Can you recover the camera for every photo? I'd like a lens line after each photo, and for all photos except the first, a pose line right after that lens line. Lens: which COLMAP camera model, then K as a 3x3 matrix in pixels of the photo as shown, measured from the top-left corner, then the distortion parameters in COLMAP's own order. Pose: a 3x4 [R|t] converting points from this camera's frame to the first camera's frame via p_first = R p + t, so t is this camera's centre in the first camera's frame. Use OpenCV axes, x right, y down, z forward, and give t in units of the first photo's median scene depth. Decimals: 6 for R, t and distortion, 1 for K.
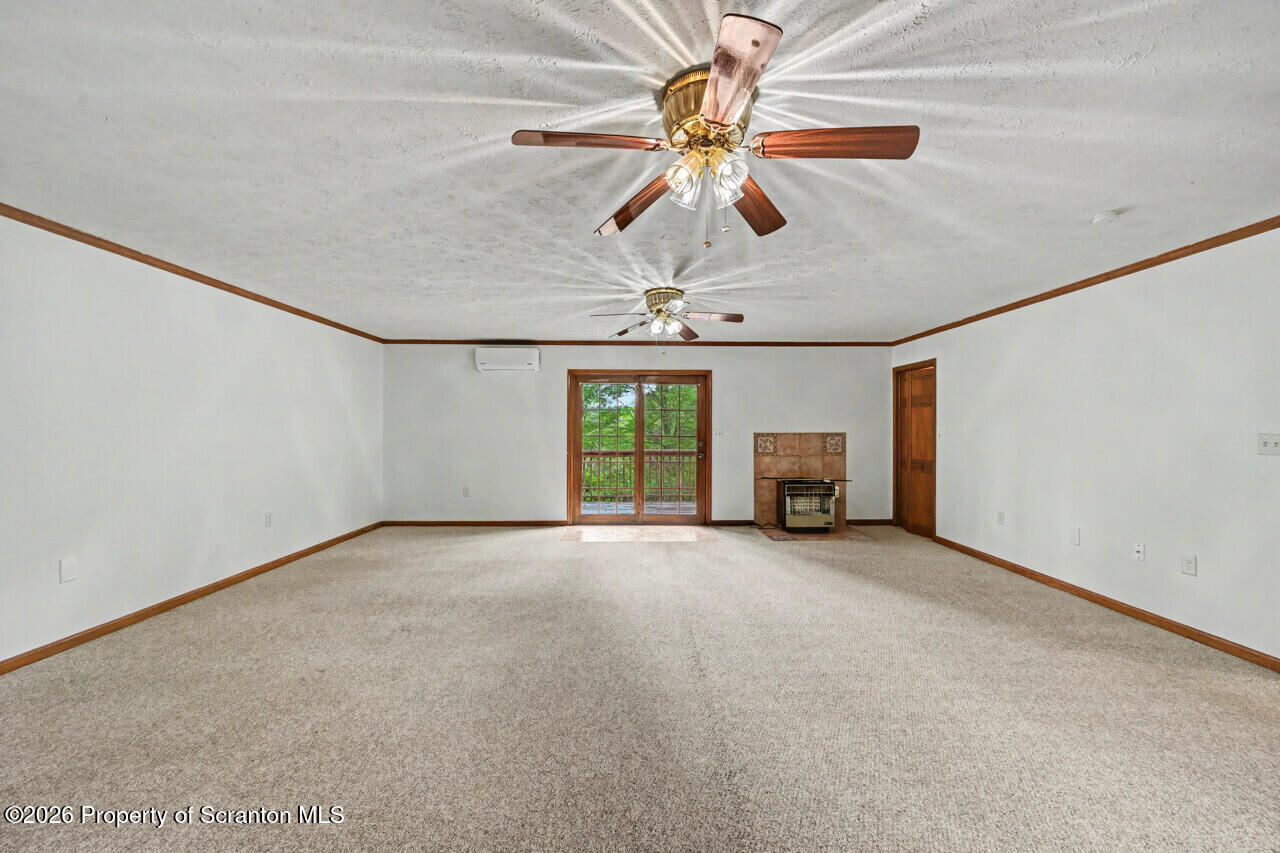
lens RADIAL K [[504.7, 0, 639.6], [0, 504.7, 421.6], [0, 0, 1]] dist [-0.005114, 0.000558]
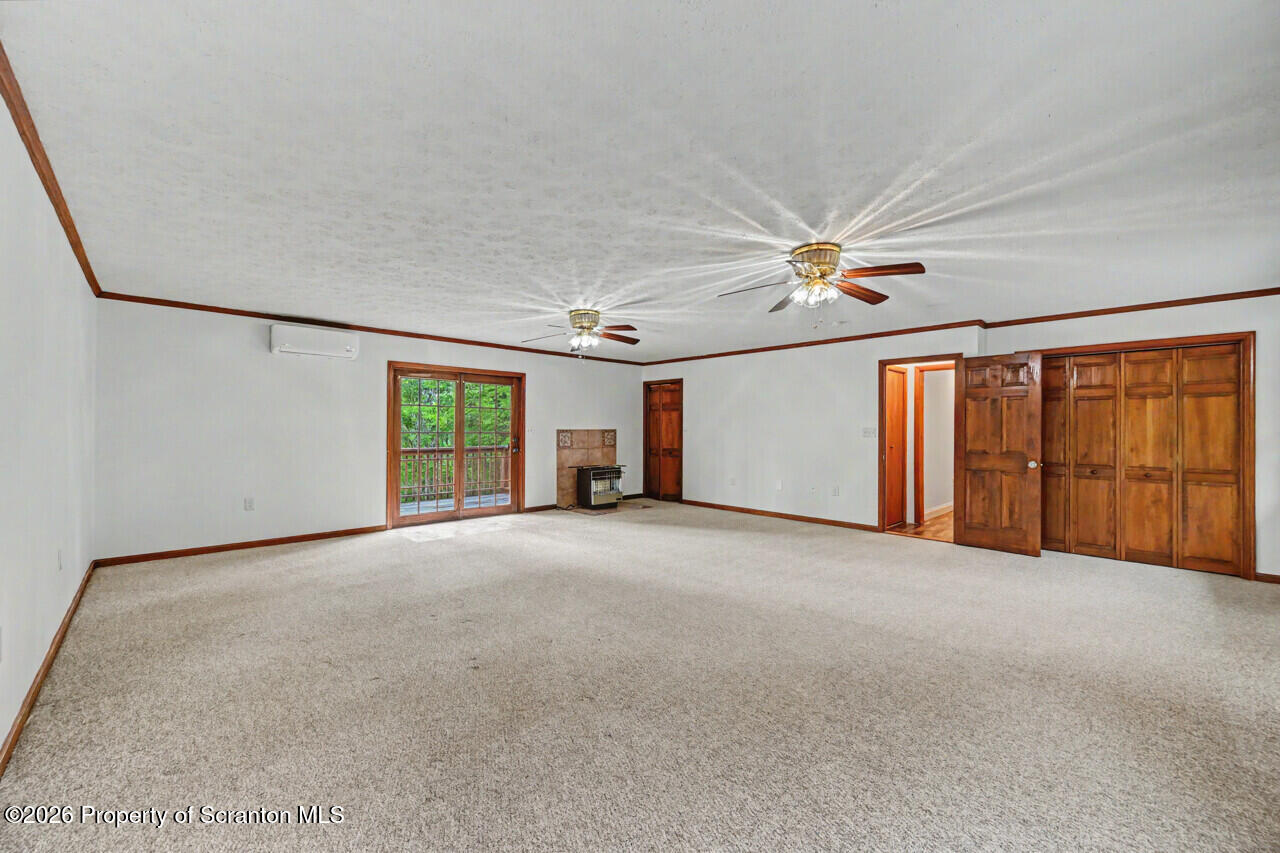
lens RADIAL K [[504.7, 0, 642.4], [0, 504.7, 425.4], [0, 0, 1]] dist [-0.005114, 0.000558]
pose [[0.728633, 0.005561, 0.684882, -0.436050], [-0.011020, 0.999933, 0.003605, 0.006145], [-0.684816, -0.010174, 0.728645, 0.011087]]
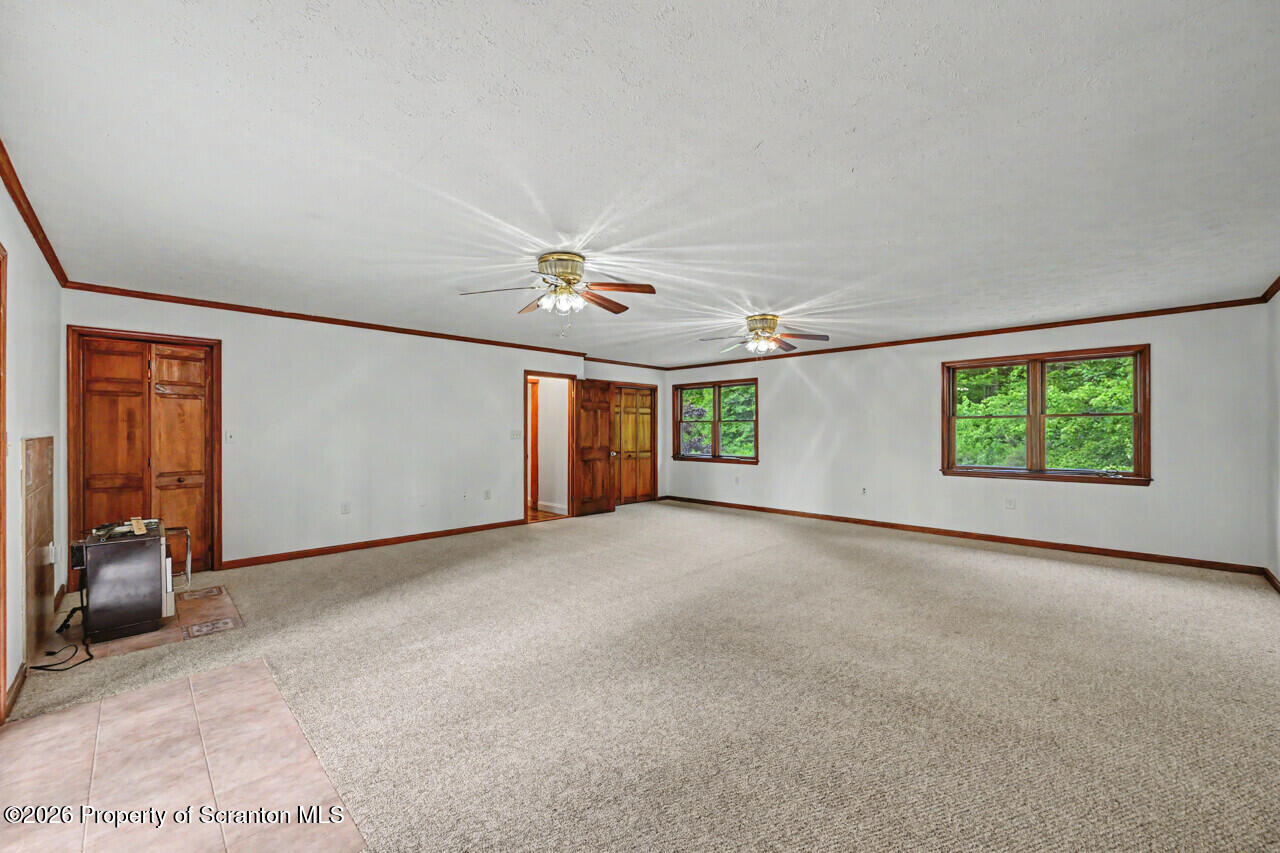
lens RADIAL K [[504.7, 0, 638.2], [0, 504.7, 432.6], [0, 0, 1]] dist [-0.005114, 0.000558]
pose [[-0.695639, -0.006848, 0.718359, -0.391694], [-0.012417, 0.999920, -0.002492, 0.013246], [-0.718284, -0.010654, -0.695669, 0.941998]]
